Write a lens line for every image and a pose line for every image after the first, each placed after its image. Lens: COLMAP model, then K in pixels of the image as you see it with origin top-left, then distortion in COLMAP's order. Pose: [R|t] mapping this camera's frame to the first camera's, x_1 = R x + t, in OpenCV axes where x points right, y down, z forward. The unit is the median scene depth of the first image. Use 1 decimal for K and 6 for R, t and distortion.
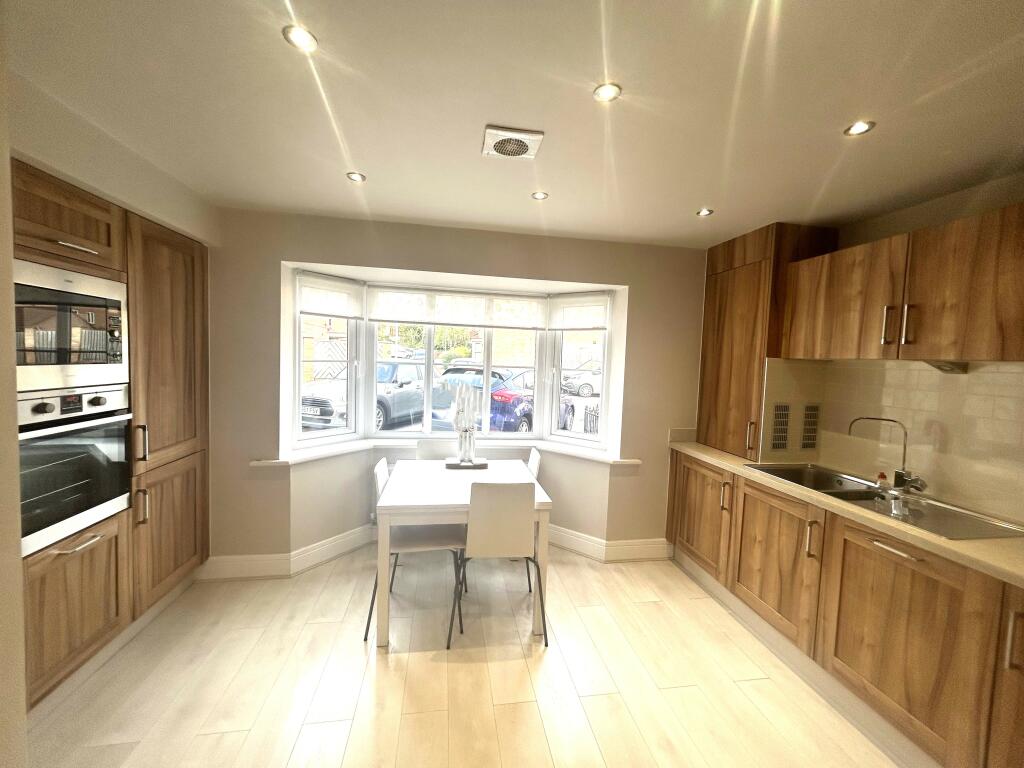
lens RADIAL K [[412.7, 0, 512.0], [0, 412.7, 384.0], [0, 0, 1]] dist [-0.000279, 0.000808]
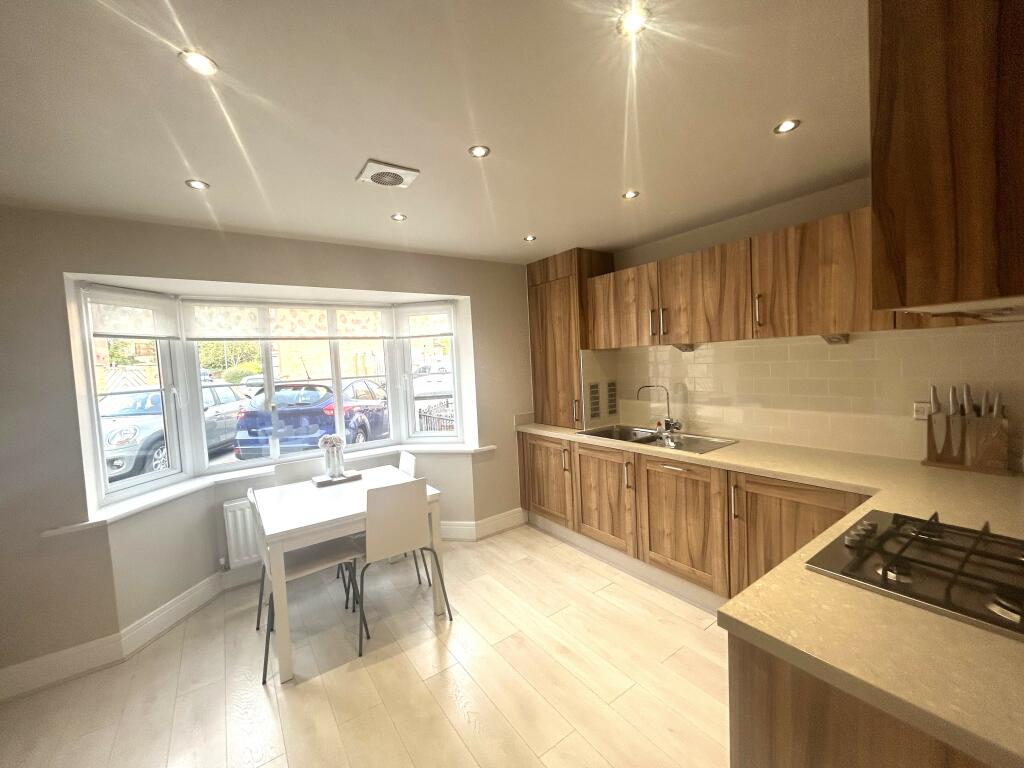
lens RADIAL K [[412.7, 0, 512.0], [0, 412.7, 384.0], [0, 0, 1]] dist [-0.000279, 0.000808]
pose [[0.894626, -0.107744, 0.433631, -0.167770], [0.110773, 0.993676, 0.018363, -0.004048], [-0.432867, 0.031606, 0.900904, -0.090934]]
